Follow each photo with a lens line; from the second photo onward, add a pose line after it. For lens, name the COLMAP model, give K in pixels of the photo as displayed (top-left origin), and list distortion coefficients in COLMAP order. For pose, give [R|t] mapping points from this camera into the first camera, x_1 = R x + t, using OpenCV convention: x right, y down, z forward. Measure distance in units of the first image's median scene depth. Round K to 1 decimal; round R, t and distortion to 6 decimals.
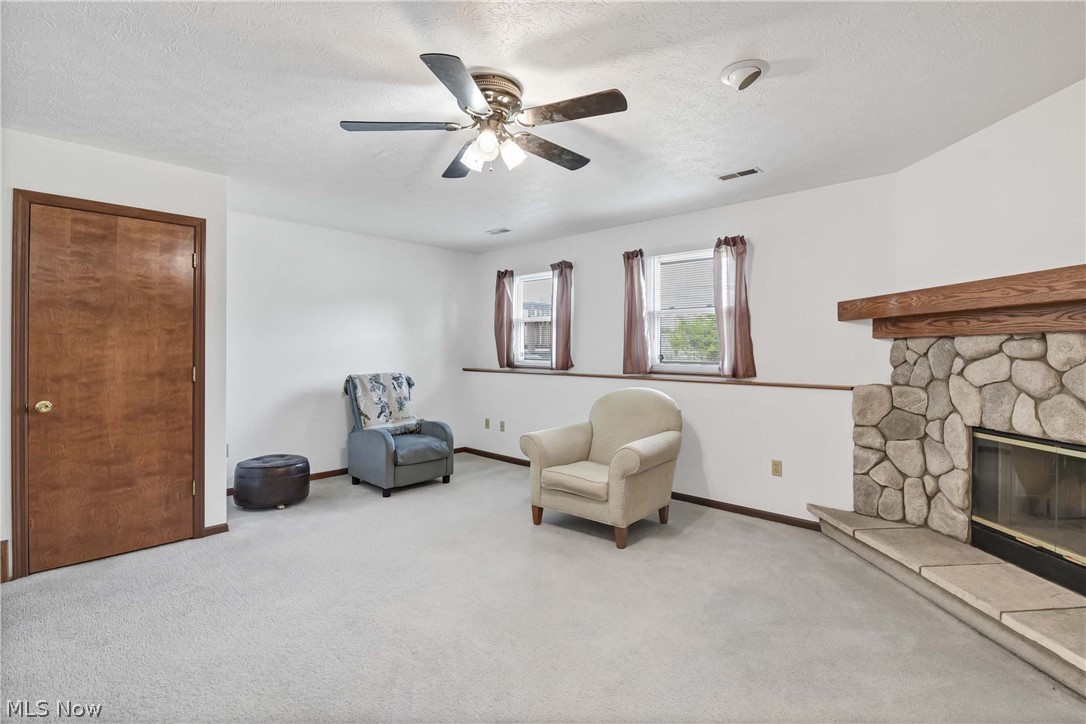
lens RADIAL K [[496.0, 0, 563.4], [0, 496.0, 350.5], [0, 0, 1]] dist [-0.000185, -0.009464]
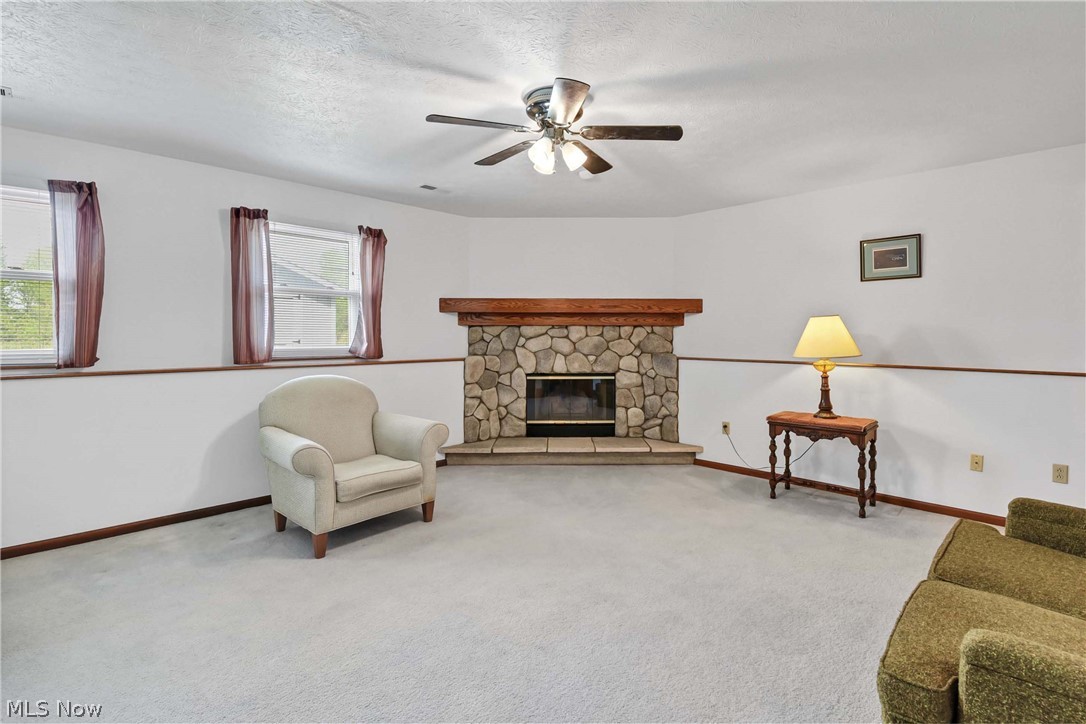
lens RADIAL K [[504.3, 0, 547.5], [0, 504.3, 359.0], [0, 0, 1]] dist [-0.000321, -0.010825]
pose [[0.066863, -0.051516, 0.996431, -0.930302], [0.001346, 0.998670, 0.051541, -0.001230], [-0.997761, -0.002105, 0.066843, 0.684042]]
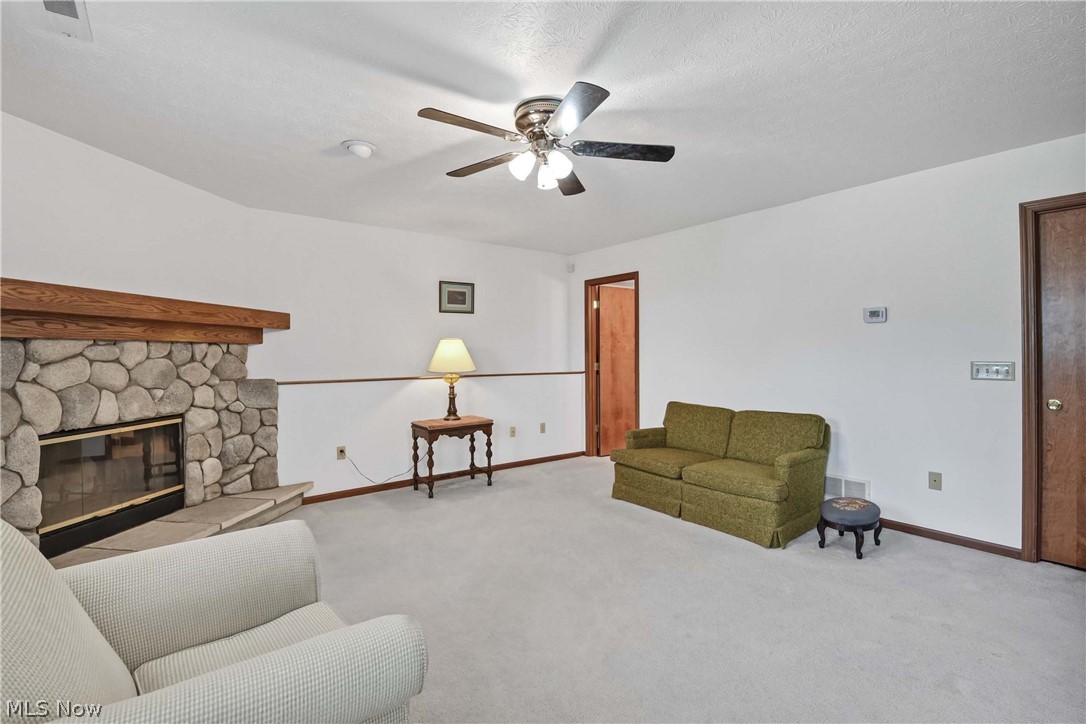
lens RADIAL K [[504.3, 0, 547.5], [0, 504.3, 359.0], [0, 0, 1]] dist [-0.000321, -0.010825]
pose [[-0.984000, 0.001720, 0.178158, -0.255230], [0.004517, 0.999873, 0.015294, -0.001330], [-0.178109, 0.015854, -0.983883, 1.516031]]
